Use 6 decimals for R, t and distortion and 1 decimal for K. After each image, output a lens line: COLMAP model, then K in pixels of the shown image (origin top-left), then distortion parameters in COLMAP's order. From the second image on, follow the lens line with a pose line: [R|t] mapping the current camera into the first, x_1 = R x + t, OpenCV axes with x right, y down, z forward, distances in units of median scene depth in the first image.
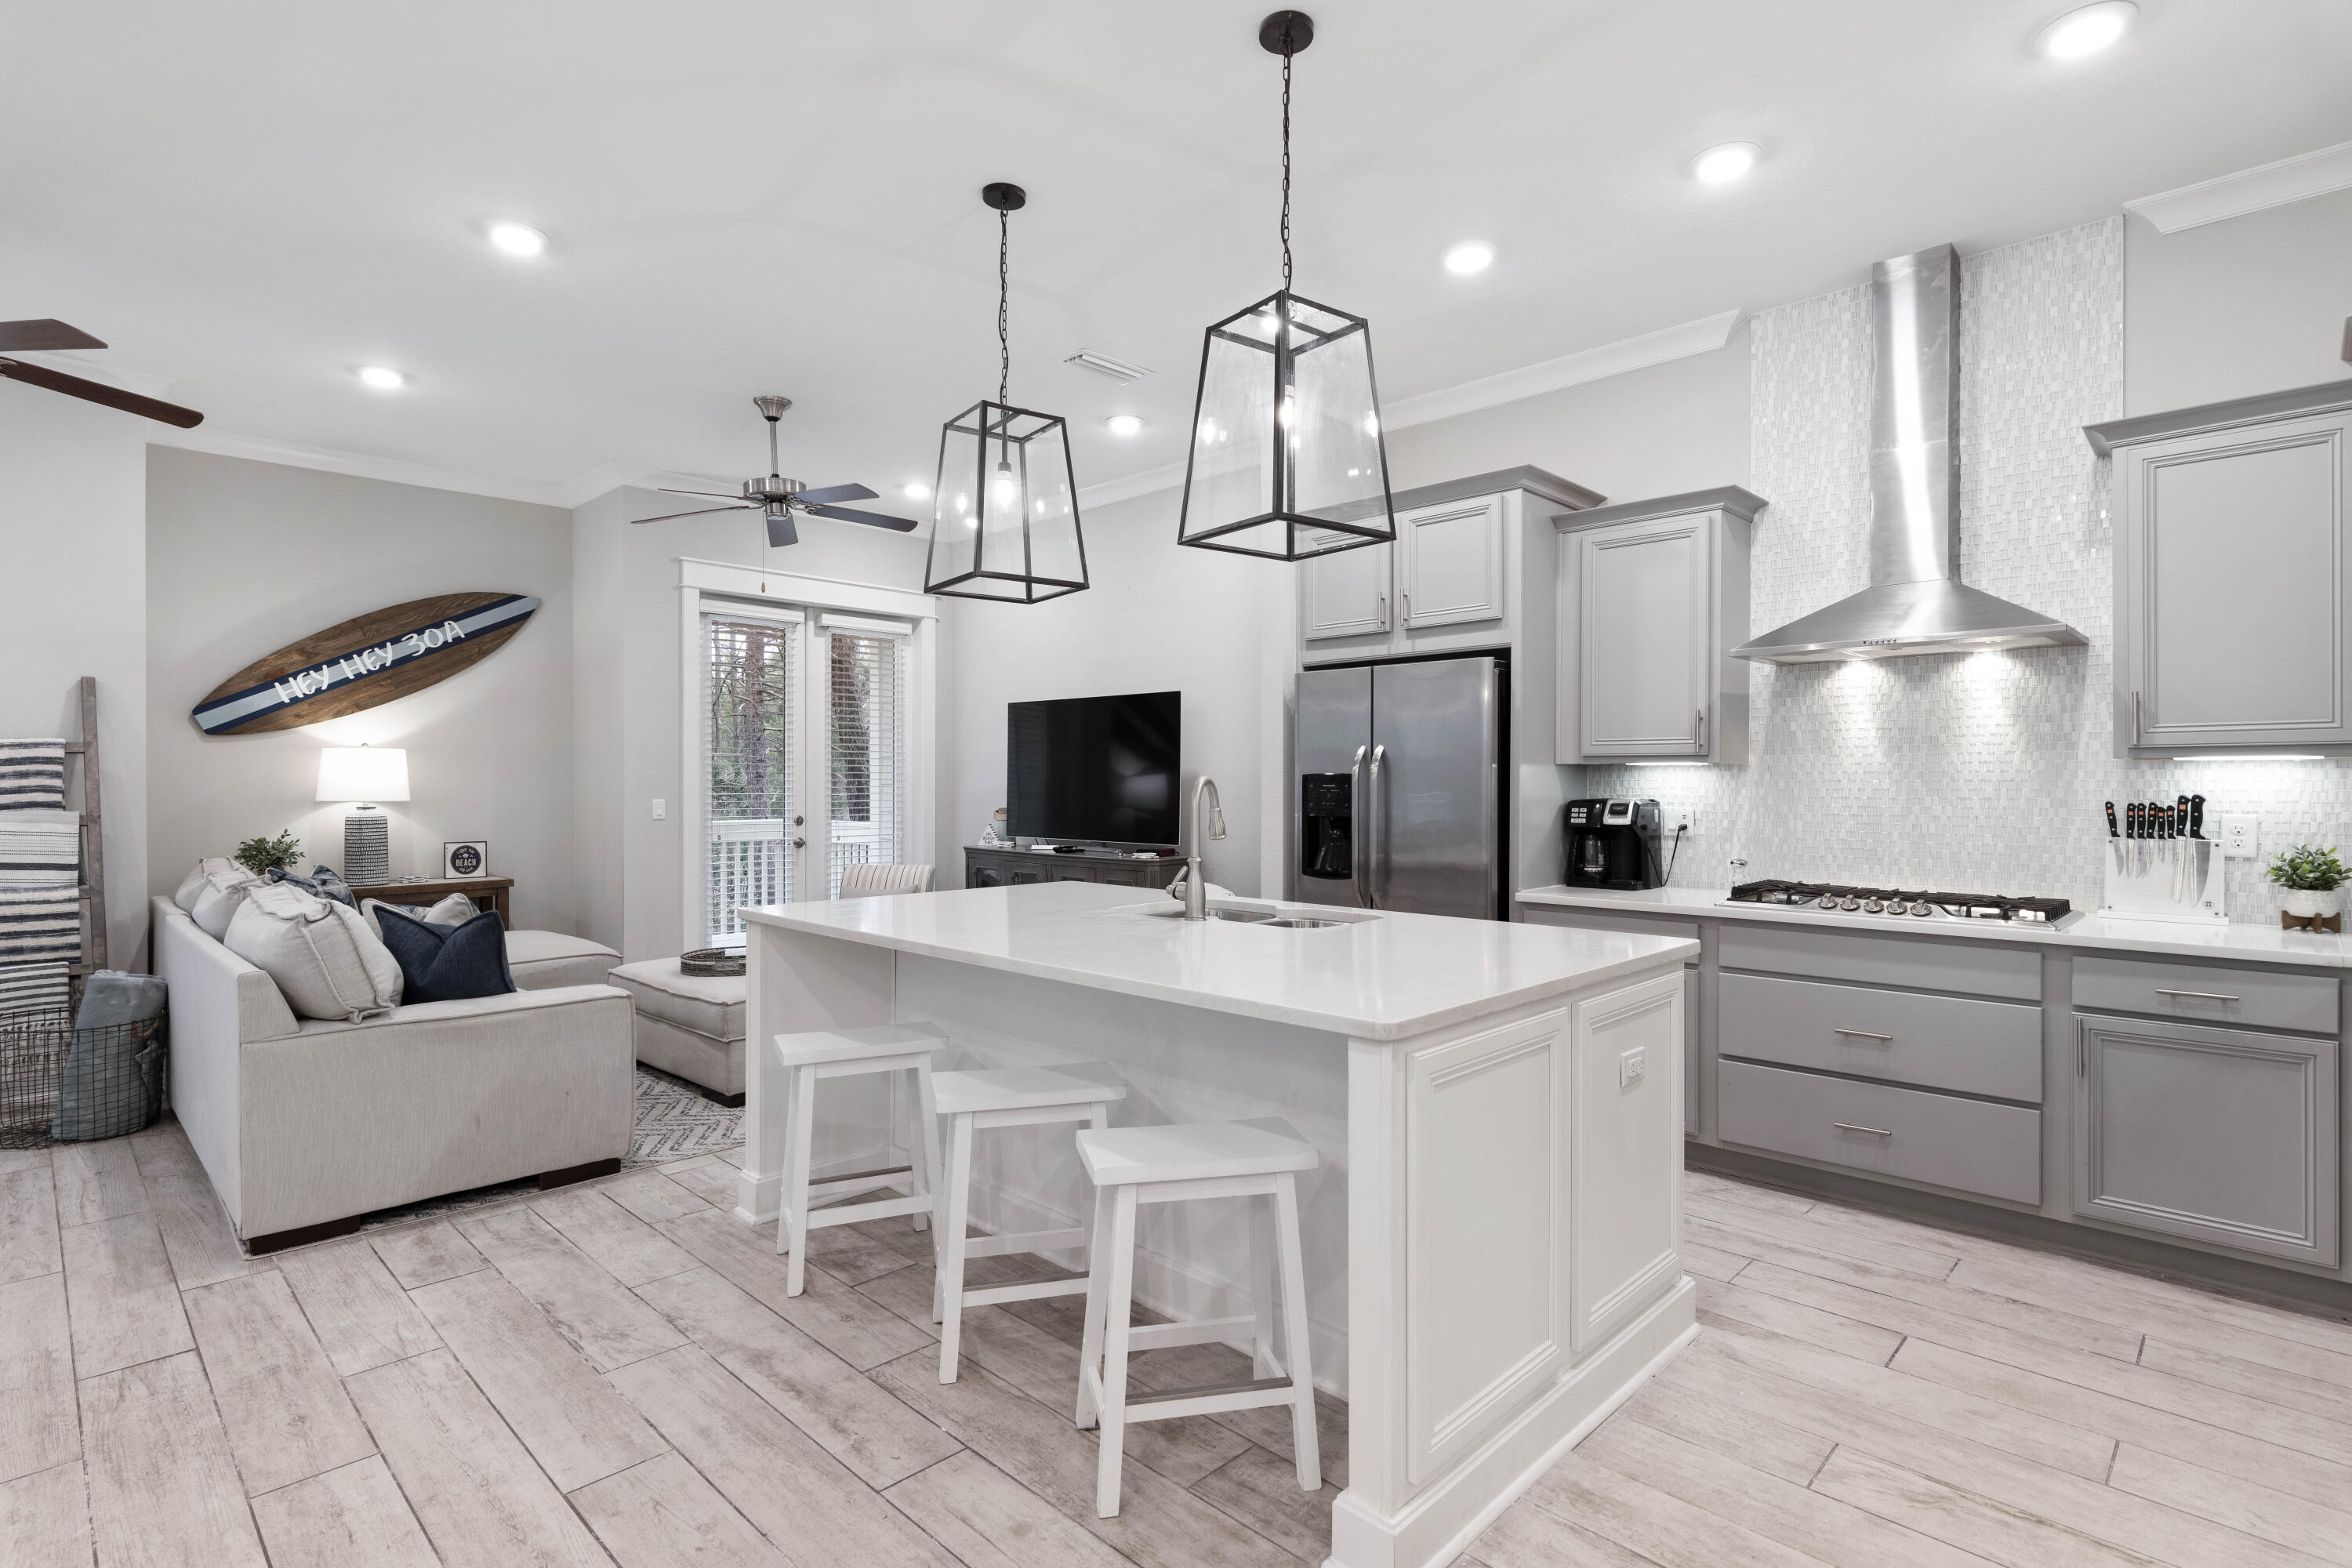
lens RADIAL K [[1143.0, 0, 1163.8], [0, 1143.0, 775.4], [0, 0, 1]] dist [0.003552, -0.002012]
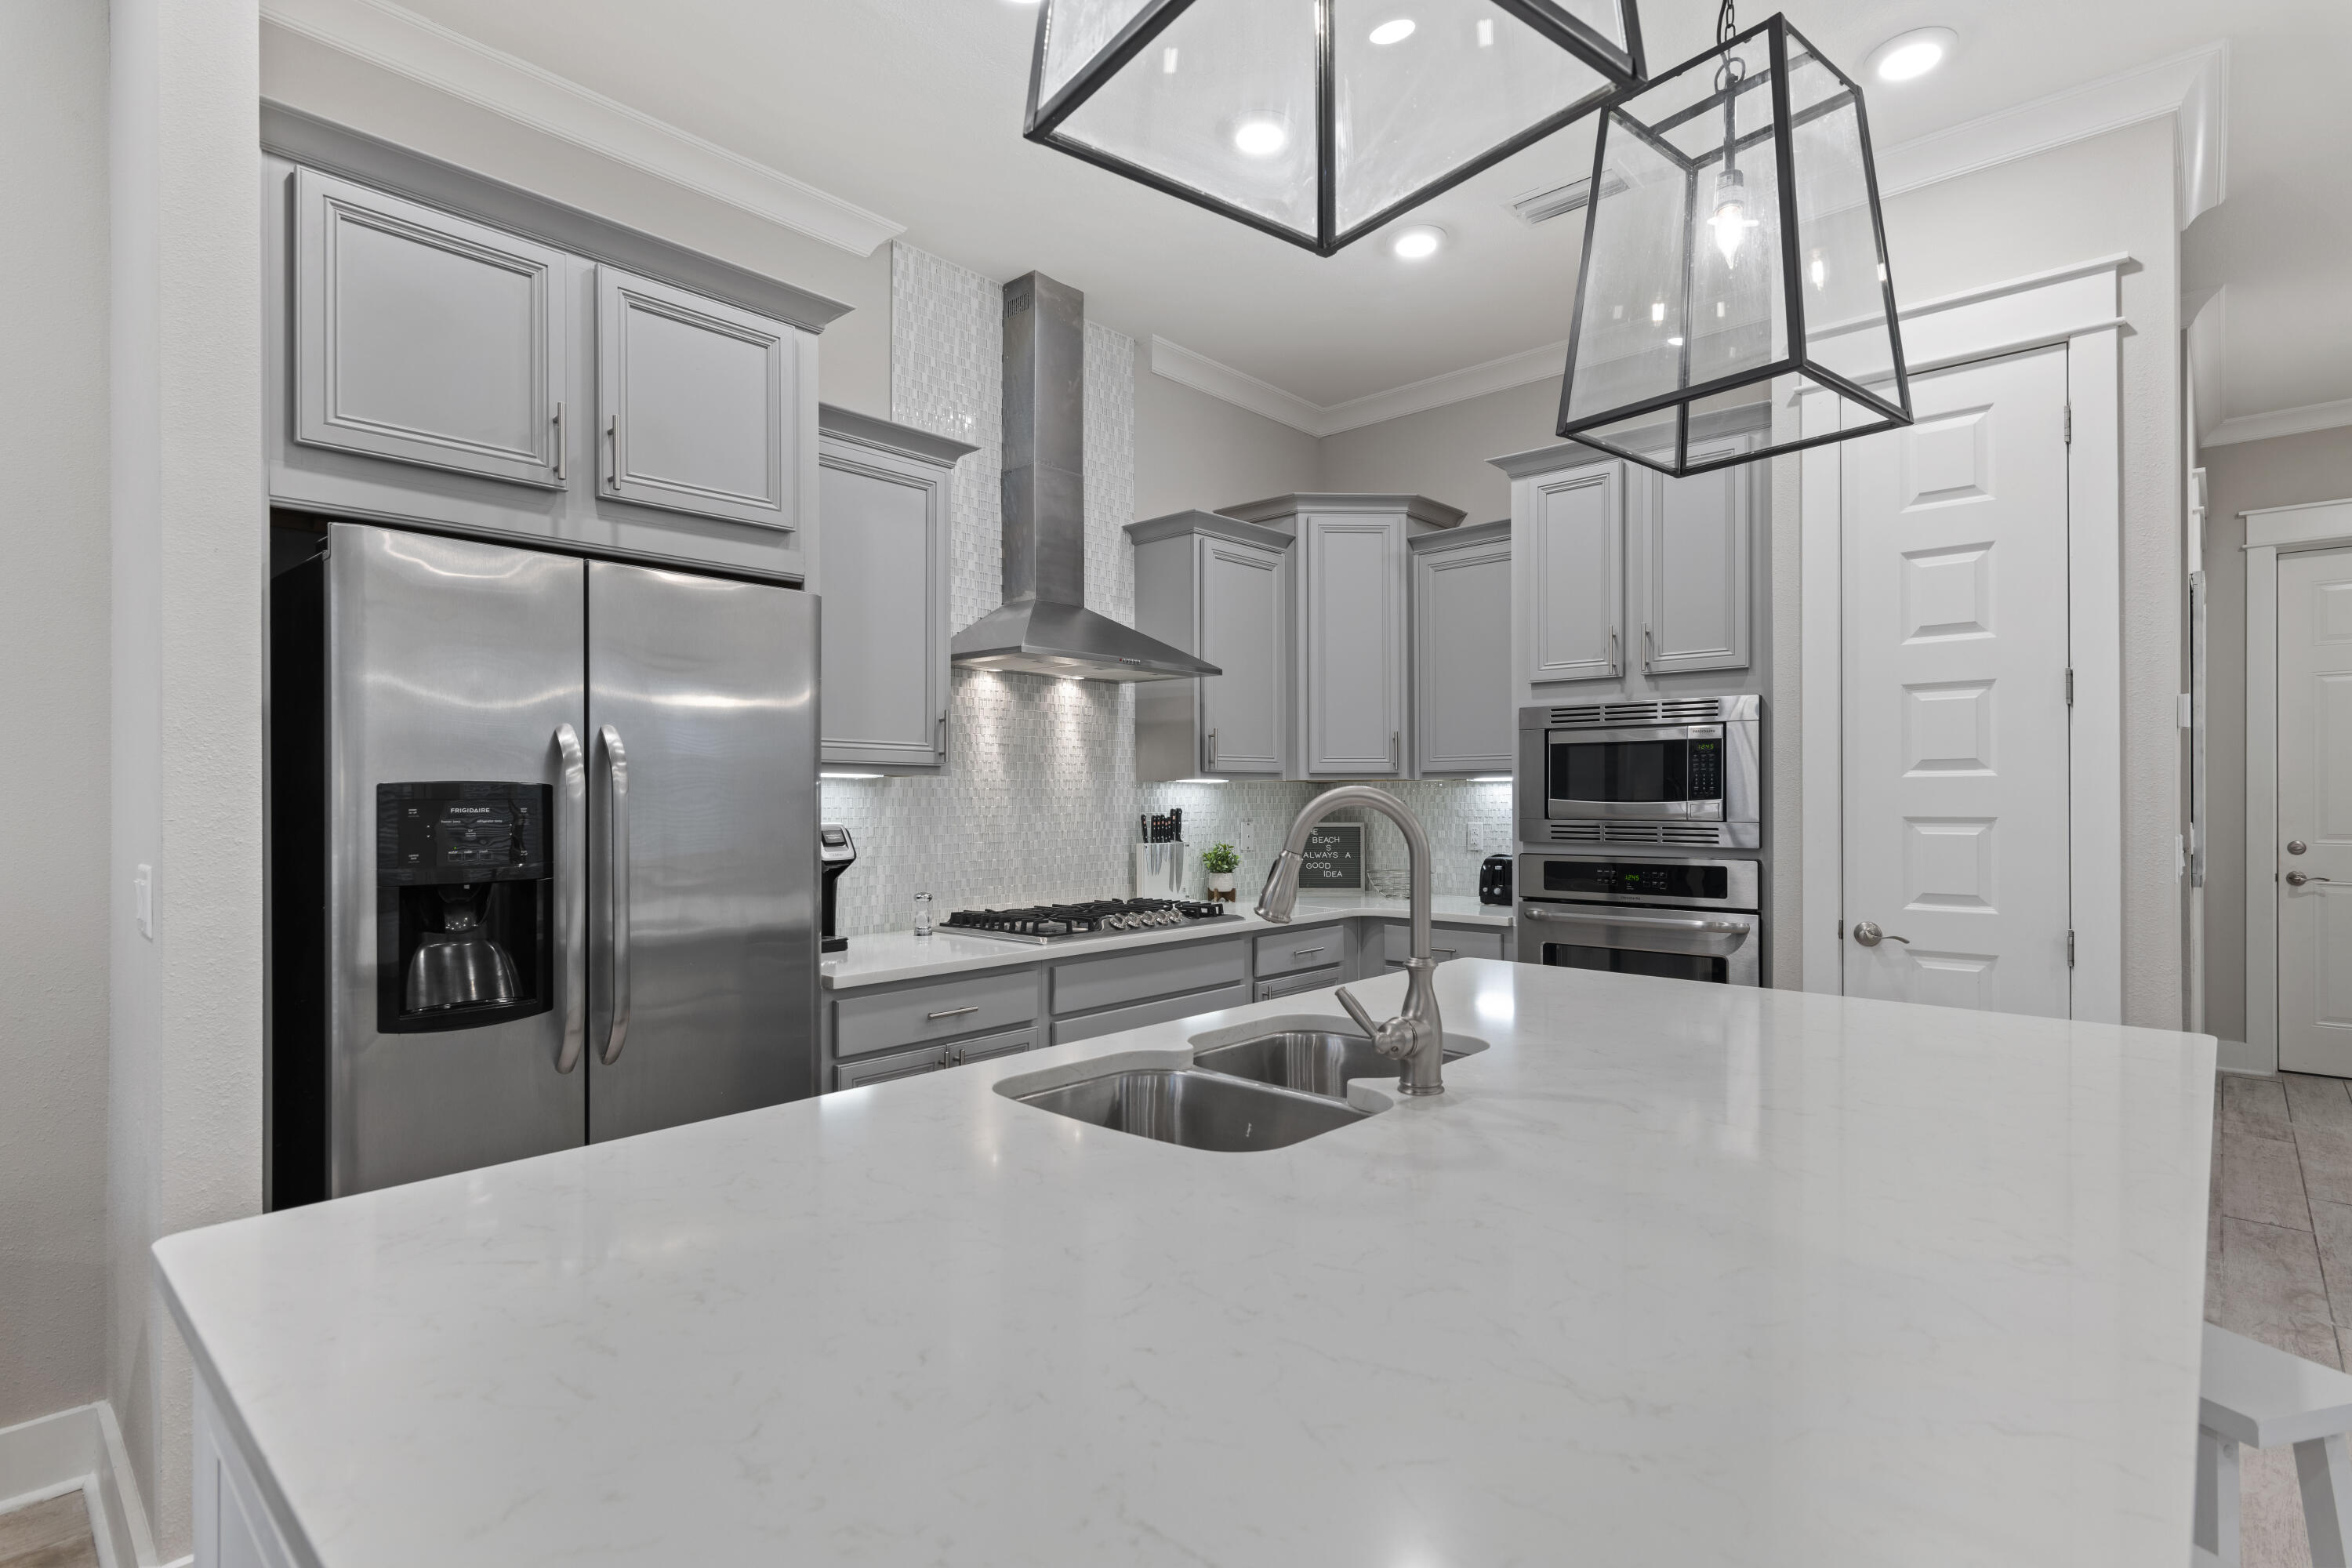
lens RADIAL K [[1143.0, 0, 1182.1], [0, 1143.0, 790.5], [0, 0, 1]] dist [0.003552, -0.002012]
pose [[-0.041718, 0.006294, 0.999110, -0.327441], [-0.003867, 0.999972, -0.006461, 0.003581], [-0.999122, -0.004133, -0.041693, 0.830231]]
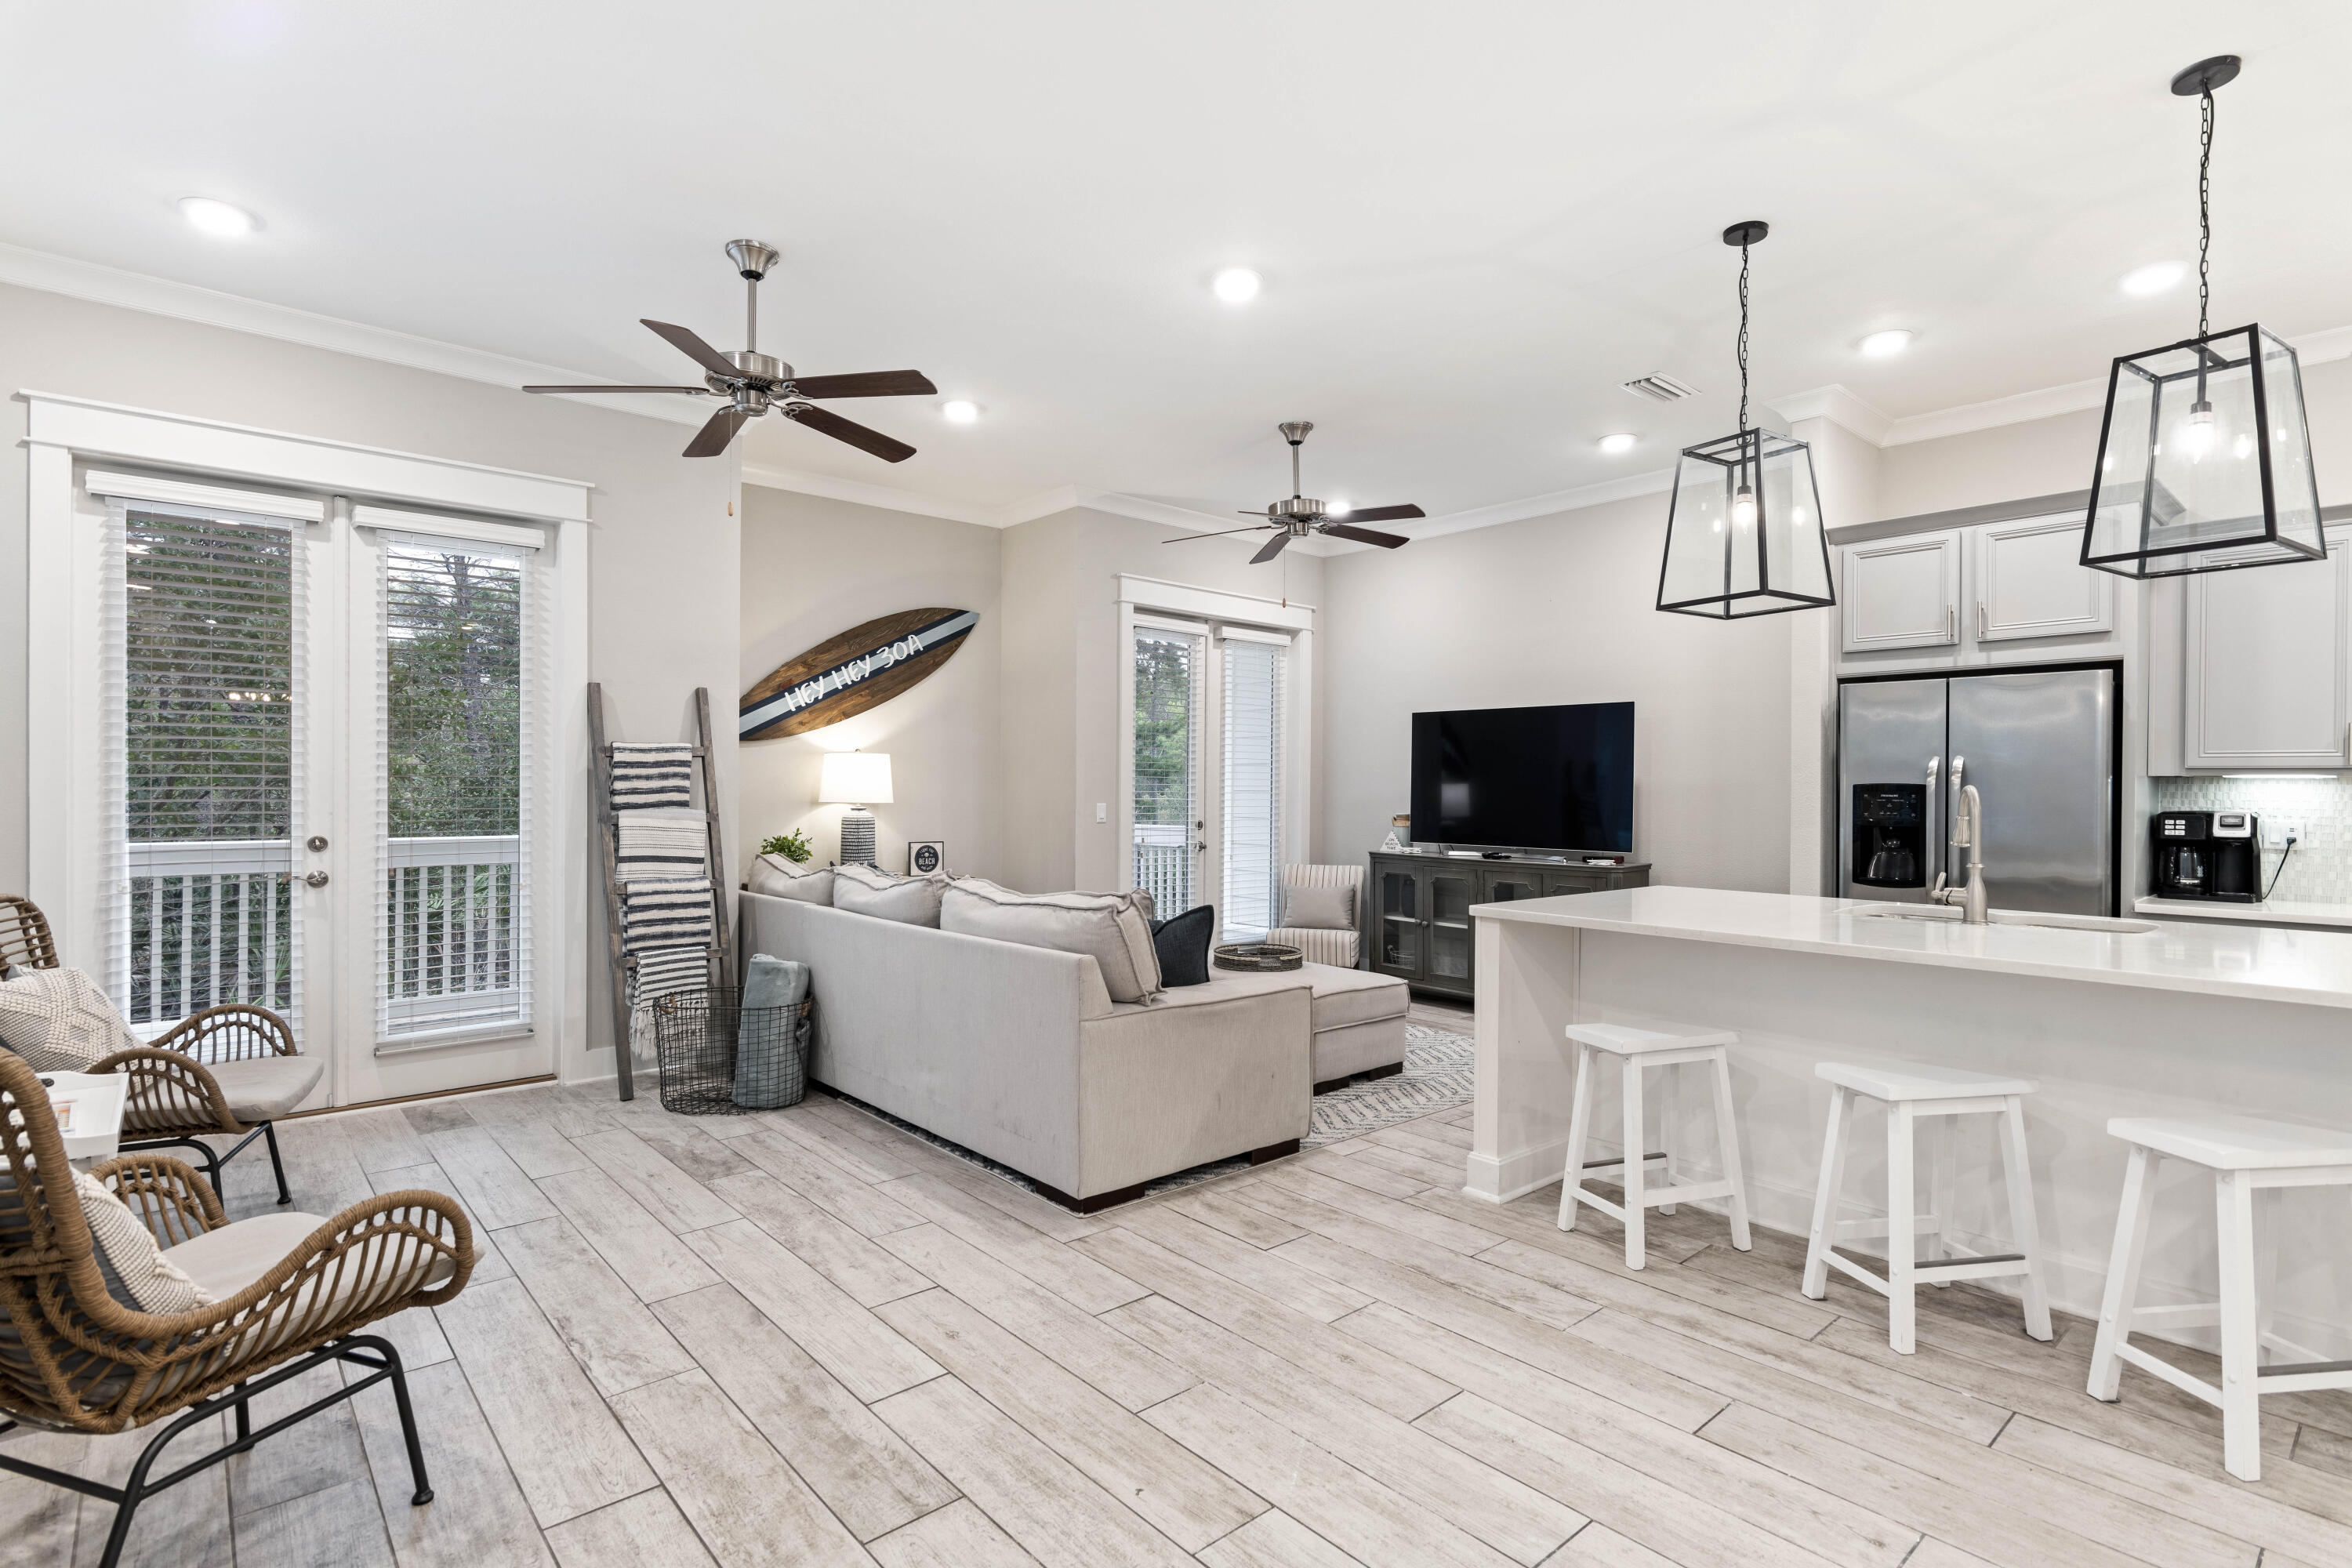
lens RADIAL K [[1143.0, 0, 1162.3], [0, 1143.0, 777.7], [0, 0, 1]] dist [0.003552, -0.002012]
pose [[0.997007, 0.006785, -0.077017, -0.466766], [-0.007146, 0.999965, -0.004419, 0.002268], [0.076984, 0.004956, 0.997020, -0.069512]]
